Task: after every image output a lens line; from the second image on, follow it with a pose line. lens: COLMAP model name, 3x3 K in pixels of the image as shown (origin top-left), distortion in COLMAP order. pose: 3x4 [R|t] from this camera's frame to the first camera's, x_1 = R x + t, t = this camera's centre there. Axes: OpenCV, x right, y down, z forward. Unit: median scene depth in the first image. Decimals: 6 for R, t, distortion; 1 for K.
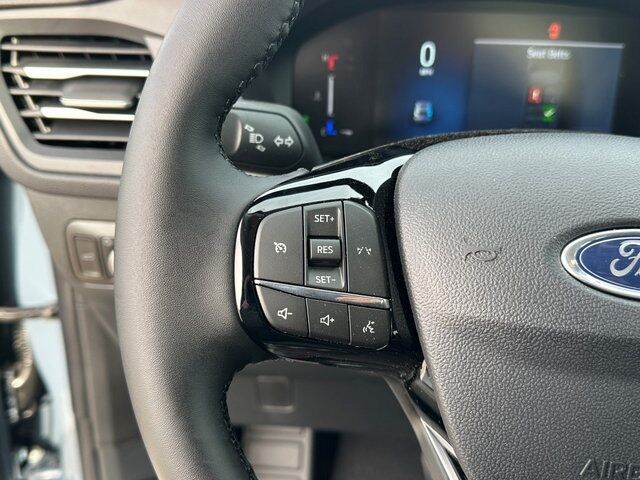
lens RADIAL K [[663.5, 0, 320.0], [0, 663.5, 240.0], [0, 0, 1]] dist [0.142960, -0.422001]
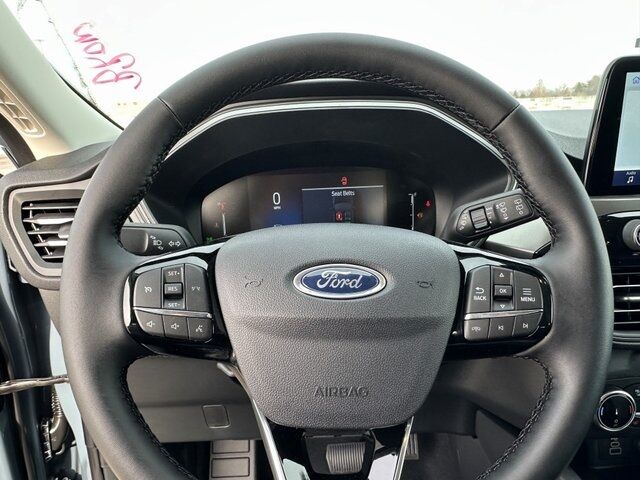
lens RADIAL K [[434.8, 0, 309.3], [0, 434.8, 259.2], [0, 0, 1]] dist [-0.006645, -0.003569]
pose [[0.993819, -0.078250, 0.078743, 0.213591], [0.090201, 0.982676, -0.161901, 0.117466], [-0.064710, 0.168003, 0.983660, -0.177138]]
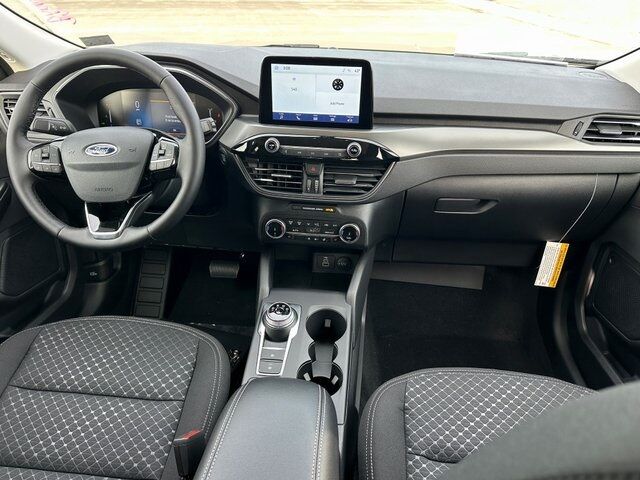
lens RADIAL K [[447.3, 0, 320.0], [0, 447.3, 240.0], [0, 0, 1]] dist [0.018746, -0.000889]
pose [[0.999659, 0.022568, -0.013123, 1.653057], [-0.021979, 0.998817, 0.043372, 0.405947], [0.014086, -0.043069, 0.998973, -1.875488]]
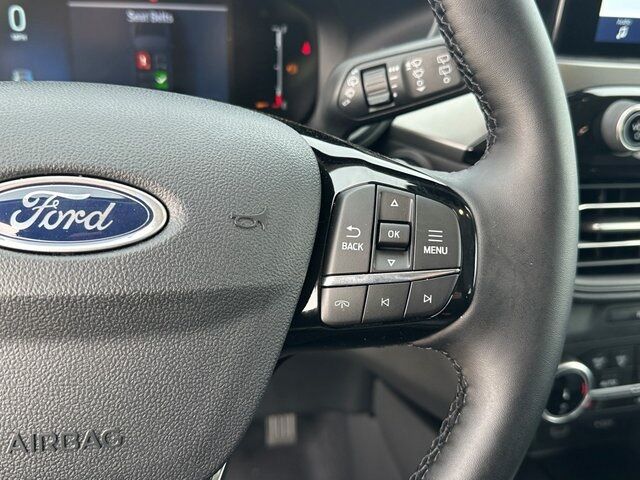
lens RADIAL K [[663.5, 0, 320.0], [0, 663.5, 240.0], [0, 0, 1]] dist [0.142960, -0.422001]
pose [[0.949288, -0.090217, 0.301186, 0.374691], [0.085794, 0.995922, 0.027910, 0.052489], [-0.302475, -0.000654, 0.953157, 0.010421]]
